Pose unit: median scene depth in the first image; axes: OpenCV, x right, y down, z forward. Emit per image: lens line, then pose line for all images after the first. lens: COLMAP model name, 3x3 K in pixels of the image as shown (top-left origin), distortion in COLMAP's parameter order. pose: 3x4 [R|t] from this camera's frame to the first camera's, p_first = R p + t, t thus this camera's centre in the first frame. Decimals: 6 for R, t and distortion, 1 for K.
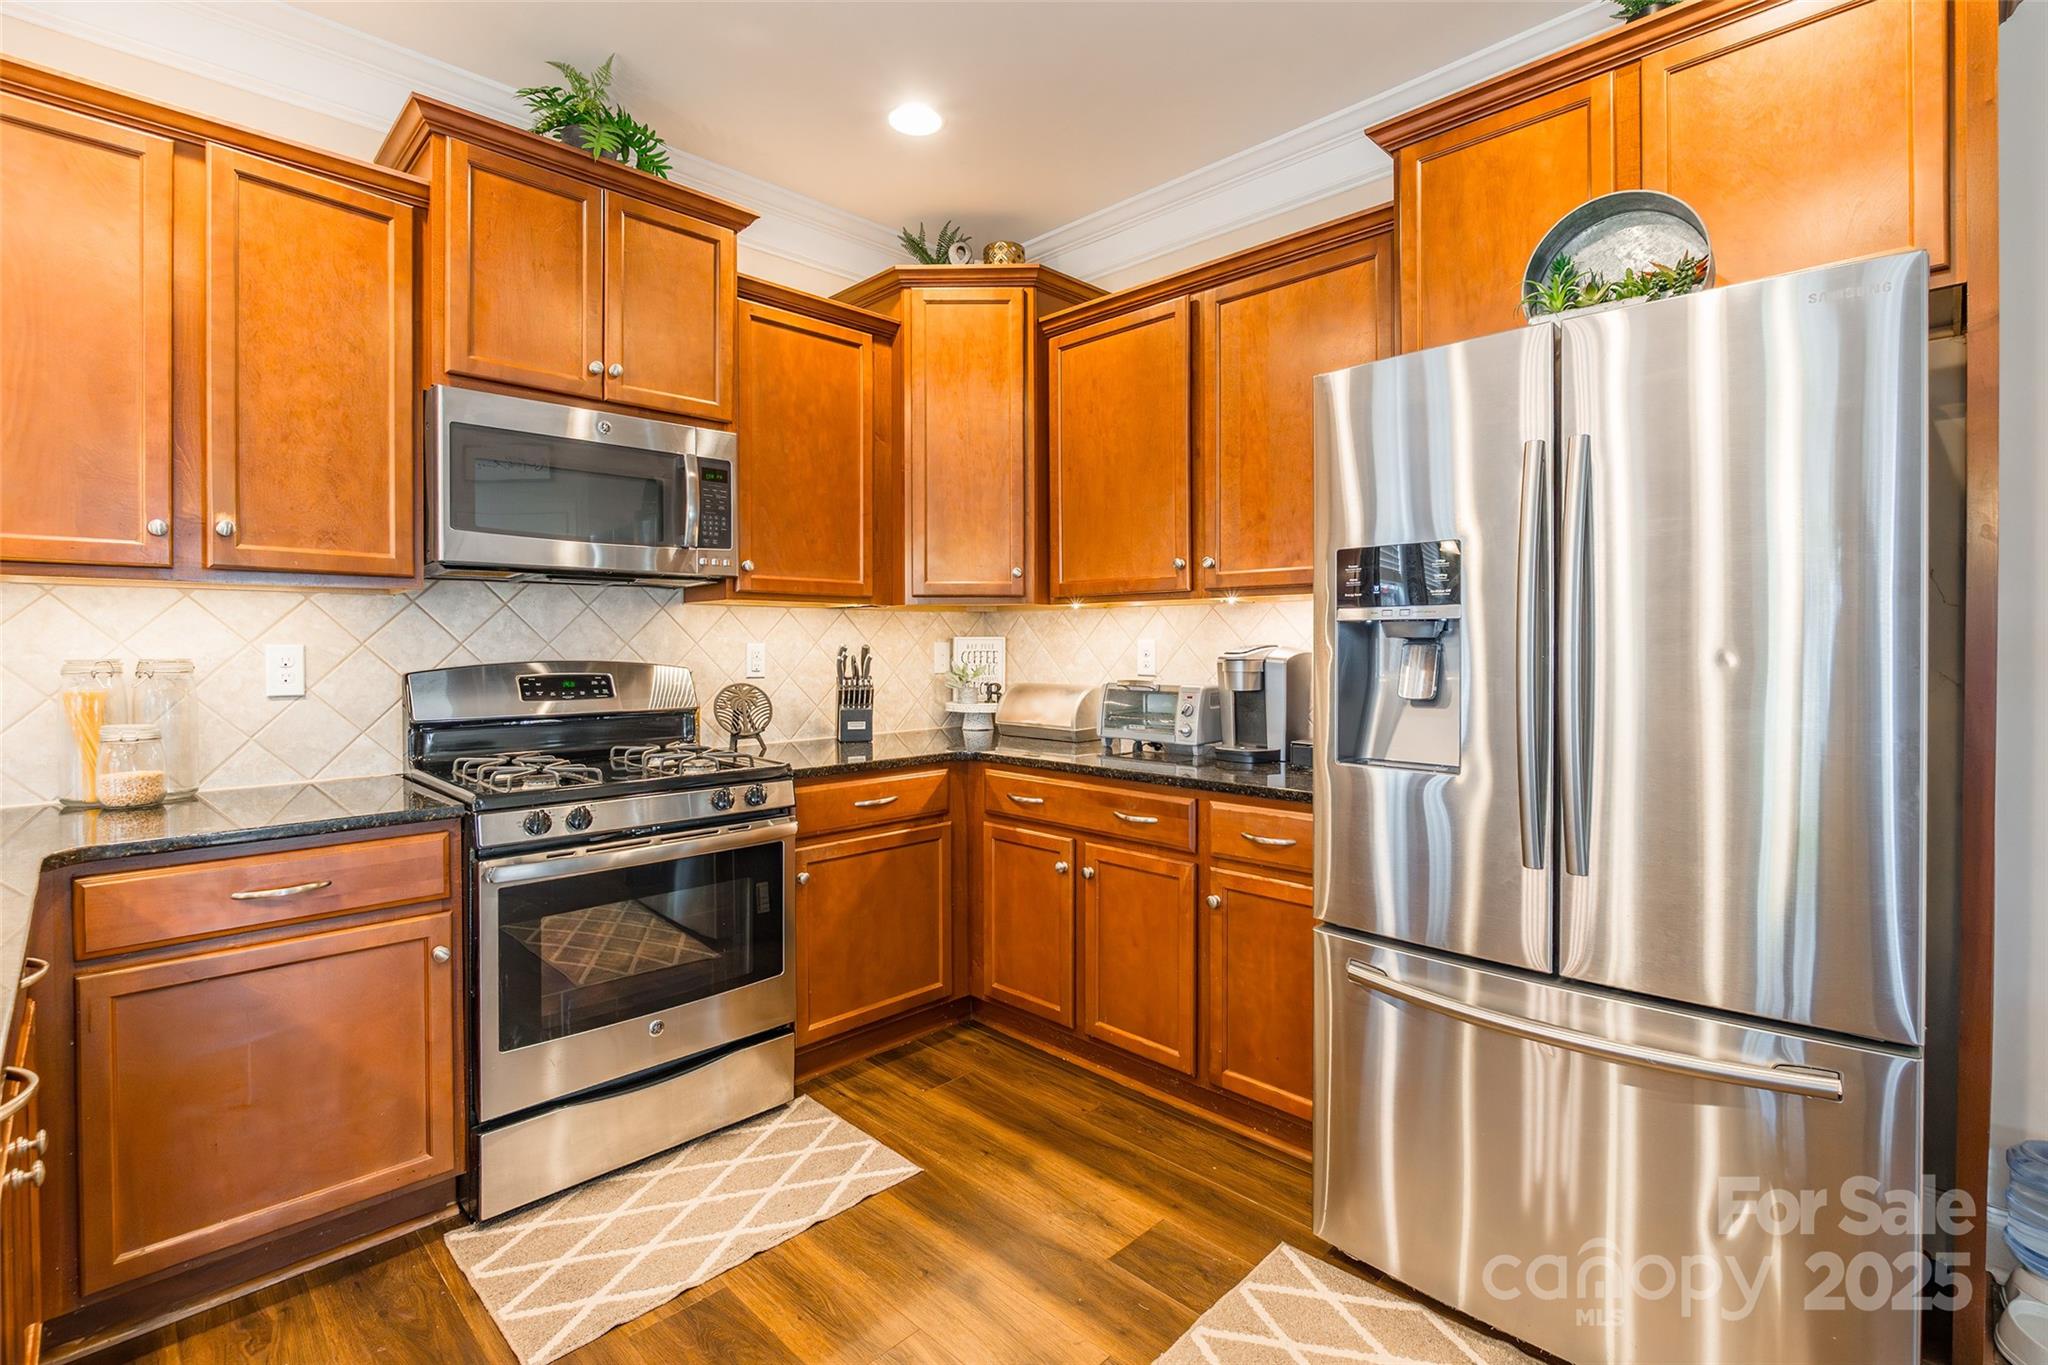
lens RADIAL K [[942.1, 0, 1022.8], [0, 942.1, 650.0], [0, 0, 1]] dist [-0.016999, -0.002749]
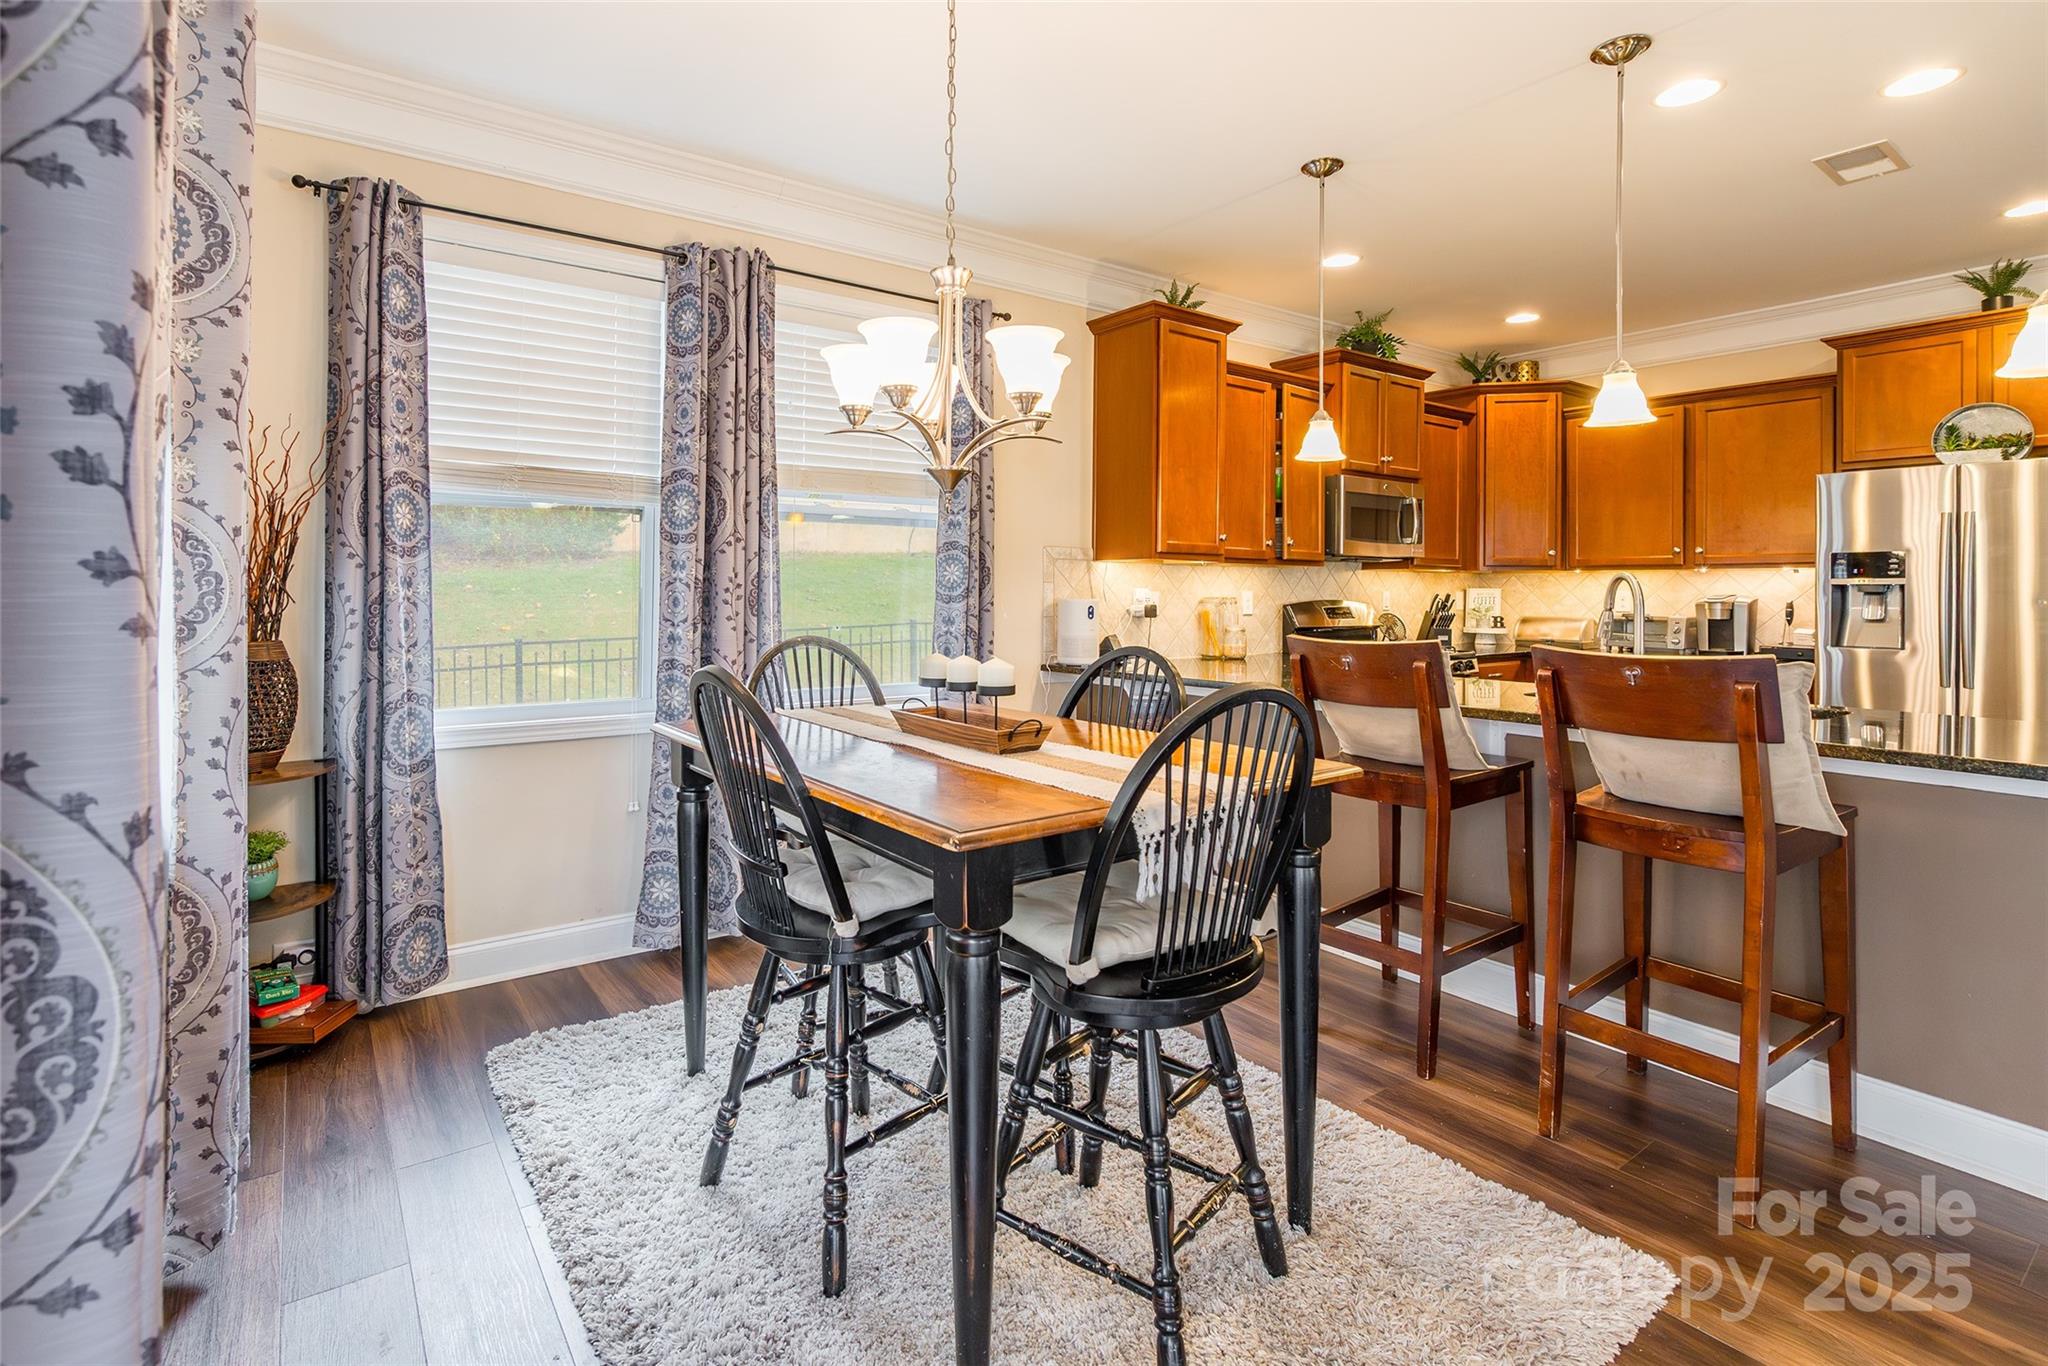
lens RADIAL K [[942.1, 0, 928.3], [0, 942.1, 585.1], [0, 0, 1]] dist [-0.016999, -0.002749]
pose [[0.977832, 0.007126, -0.209268, -0.949004], [-0.009506, 0.999901, -0.010369, 0.009420], [0.209173, 0.012128, 0.977803, -1.158731]]
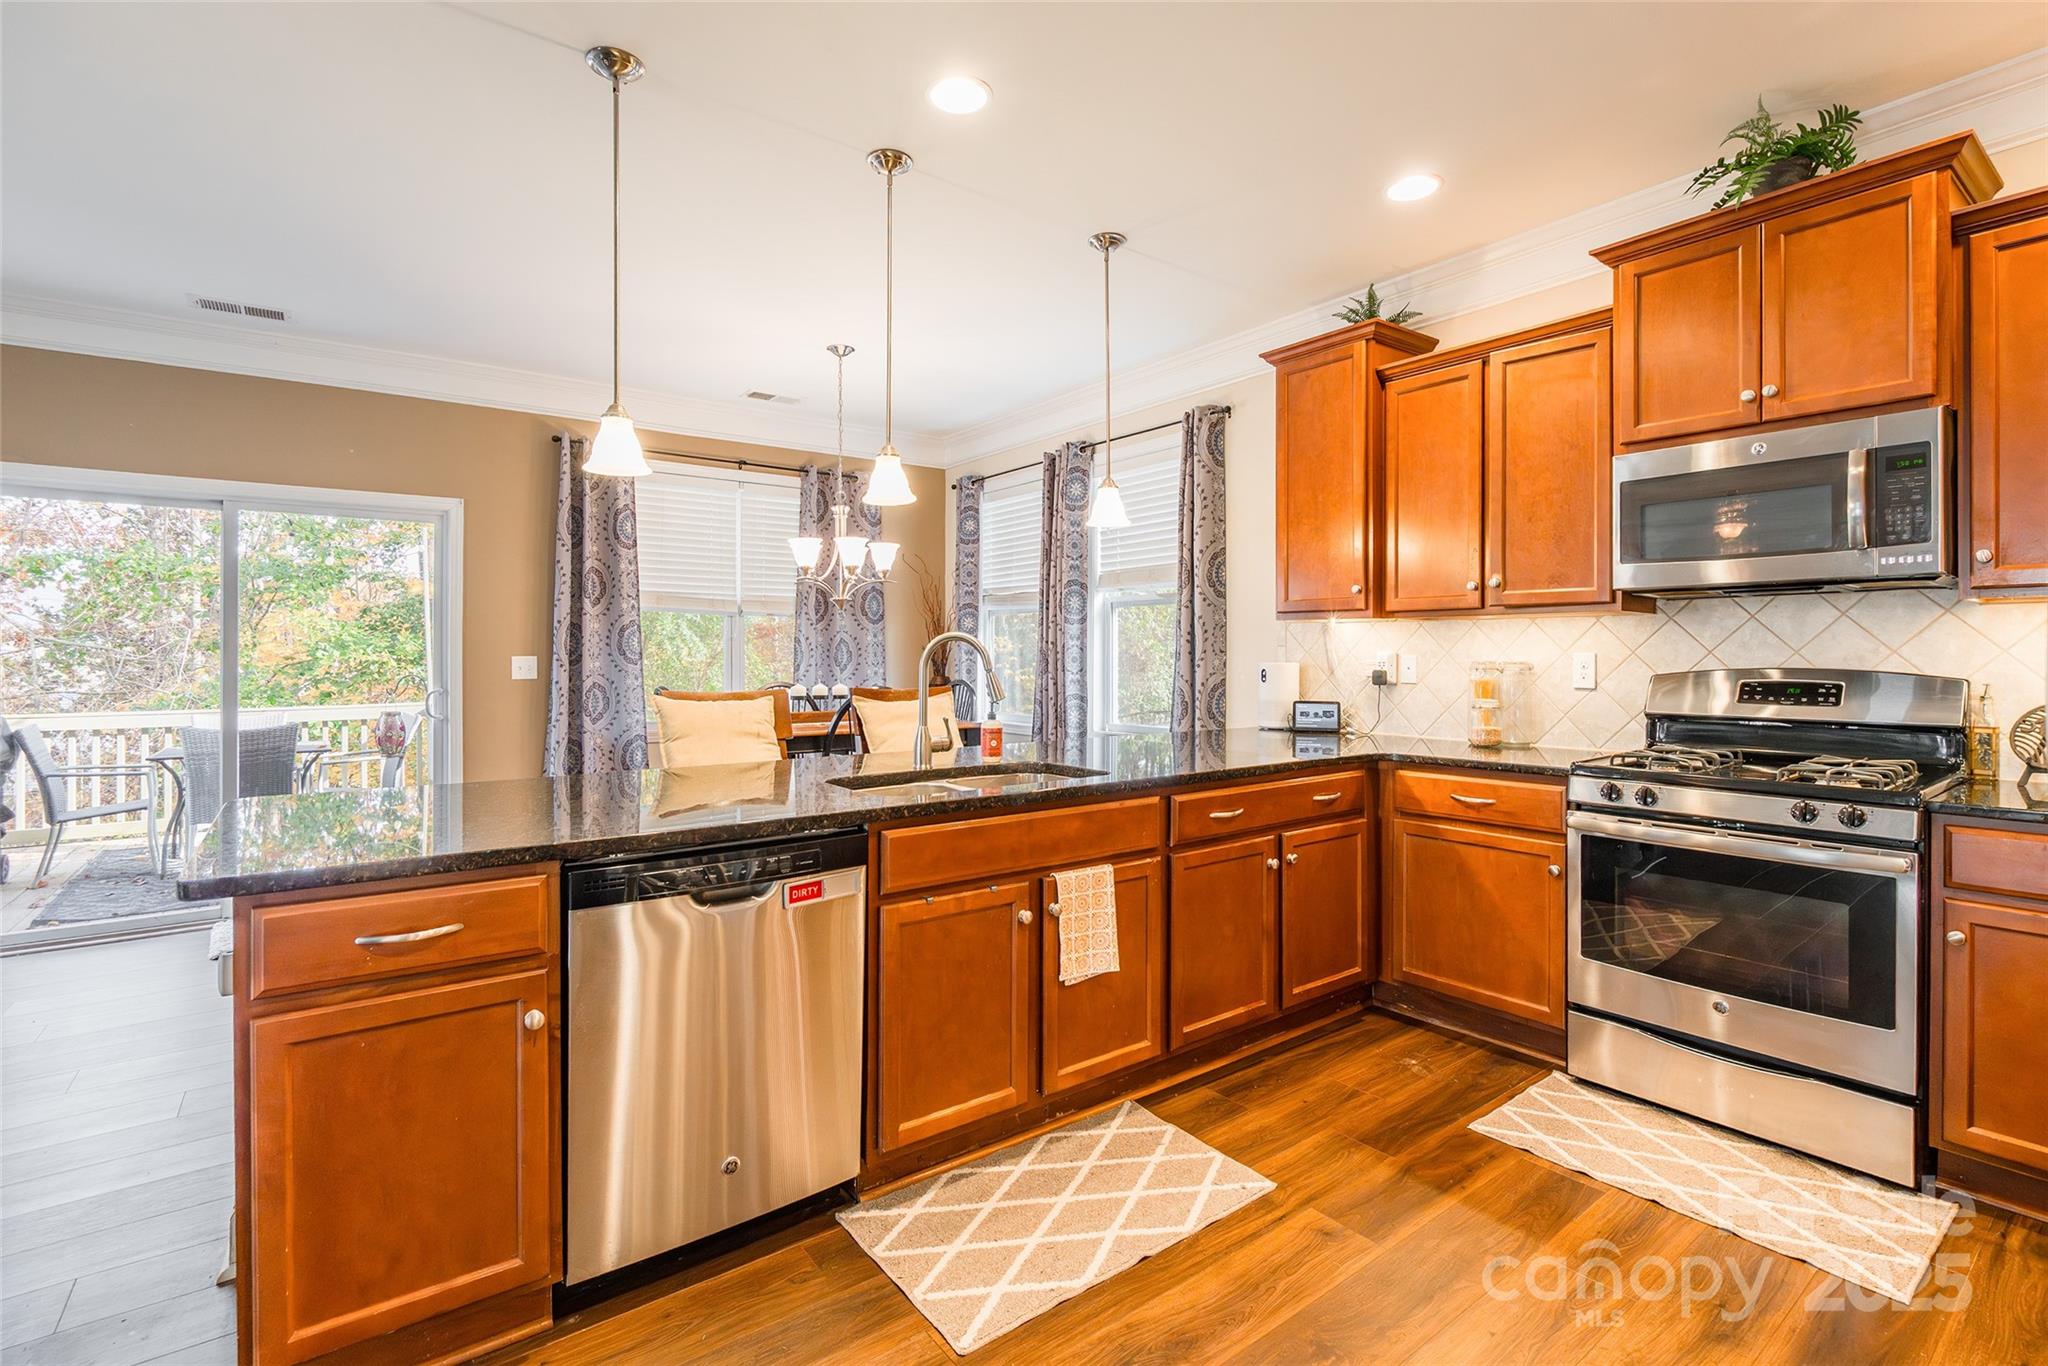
lens RADIAL K [[942.1, 0, 1041.5], [0, 942.1, 671.5], [0, 0, 1]] dist [-0.016999, -0.002749]
pose [[-0.142241, 0.018744, -0.989655, 0.680692], [-0.006039, 0.999786, 0.019803, -0.000201], [0.989814, 0.008793, -0.142097, 0.325720]]
